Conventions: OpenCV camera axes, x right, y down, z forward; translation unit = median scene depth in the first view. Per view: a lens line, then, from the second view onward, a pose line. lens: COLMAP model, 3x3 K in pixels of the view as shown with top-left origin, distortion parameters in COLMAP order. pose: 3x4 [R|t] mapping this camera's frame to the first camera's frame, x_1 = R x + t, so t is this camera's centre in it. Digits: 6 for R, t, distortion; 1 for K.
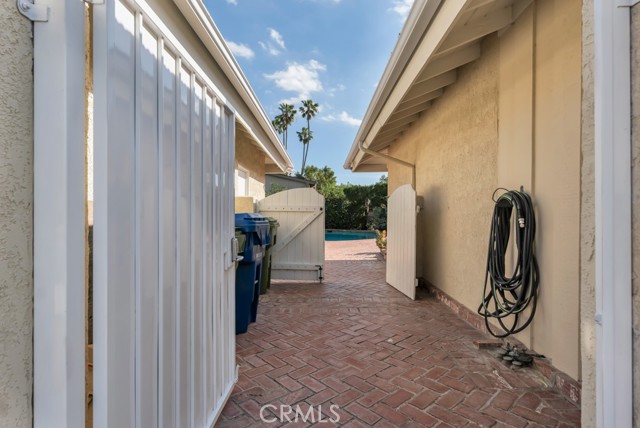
lens RADIAL K [[324.8, 0, 320.0], [0, 324.8, 214.0], [0, 0, 1]] dist [0.000959, 0.000018]
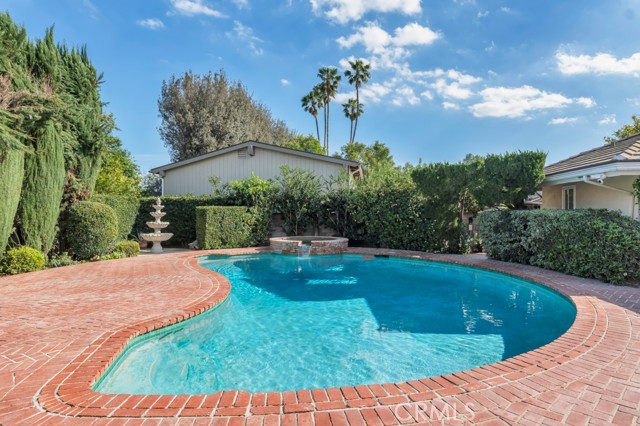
lens RADIAL K [[385.1, 0, 320.0], [0, 385.1, 213.0], [0, 0, 1]] dist [0.000733, 0.000099]
pose [[0.990030, 0.002179, -0.140838, 0.004728], [-0.002239, 0.999997, -0.000273, -0.003863], [0.140837, 0.000585, 0.990033, 0.121109]]
